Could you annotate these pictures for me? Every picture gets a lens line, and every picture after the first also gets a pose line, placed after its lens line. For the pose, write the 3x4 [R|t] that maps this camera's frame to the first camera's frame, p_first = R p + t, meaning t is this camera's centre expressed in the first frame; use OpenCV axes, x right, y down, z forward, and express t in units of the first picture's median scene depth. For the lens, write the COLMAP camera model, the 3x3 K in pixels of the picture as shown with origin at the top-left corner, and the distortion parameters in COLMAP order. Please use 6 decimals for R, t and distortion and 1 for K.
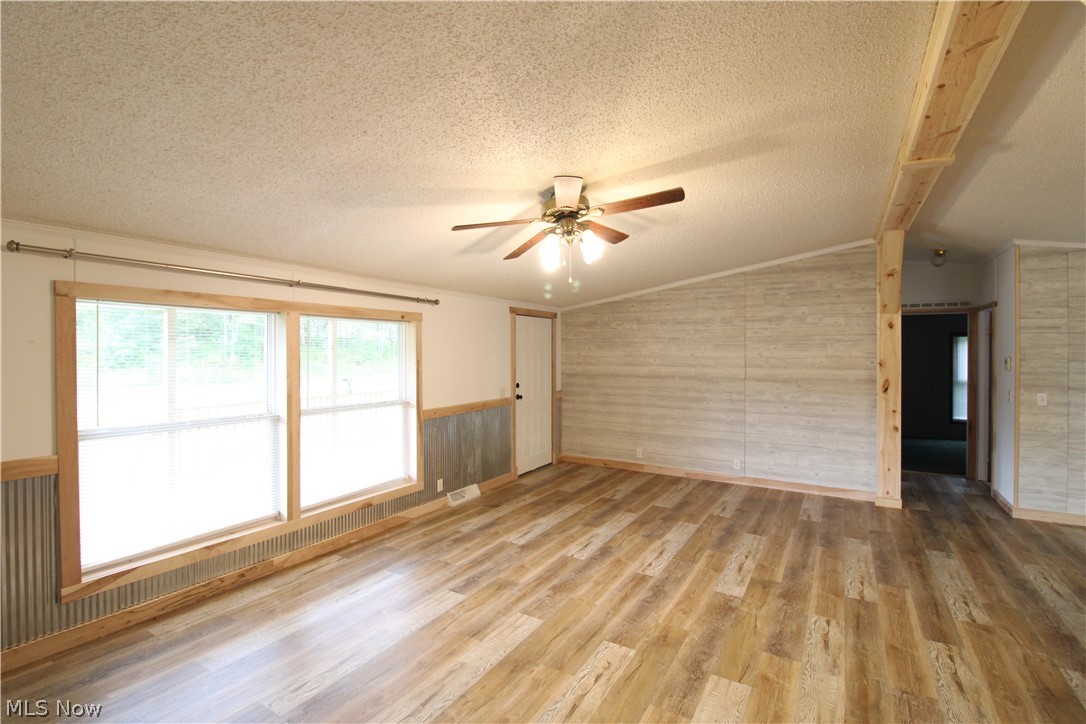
lens RADIAL K [[501.1, 0, 543.3], [0, 501.1, 352.5], [0, 0, 1]] dist [0.004095, -0.012988]
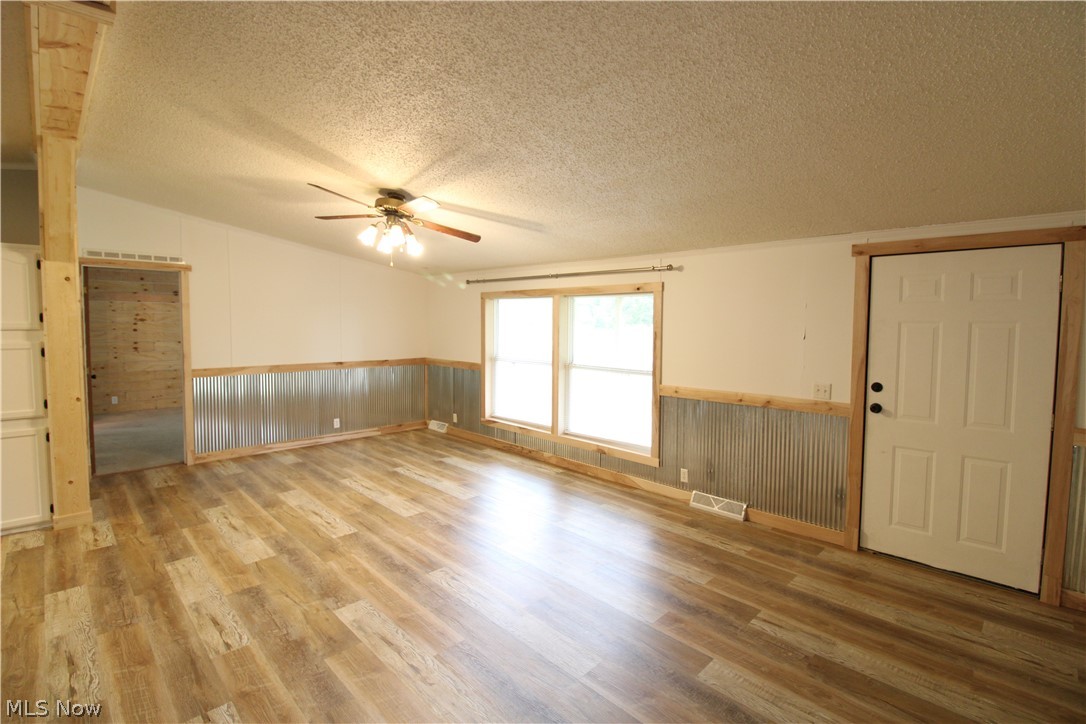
lens RADIAL K [[501.1, 0, 543.3], [0, 501.1, 352.5], [0, 0, 1]] dist [0.004095, -0.012988]
pose [[-0.243814, 0.053631, -0.968338, 1.147969], [-0.011999, 0.998227, 0.058307, 0.002070], [0.969748, 0.025835, -0.242738, 1.600099]]
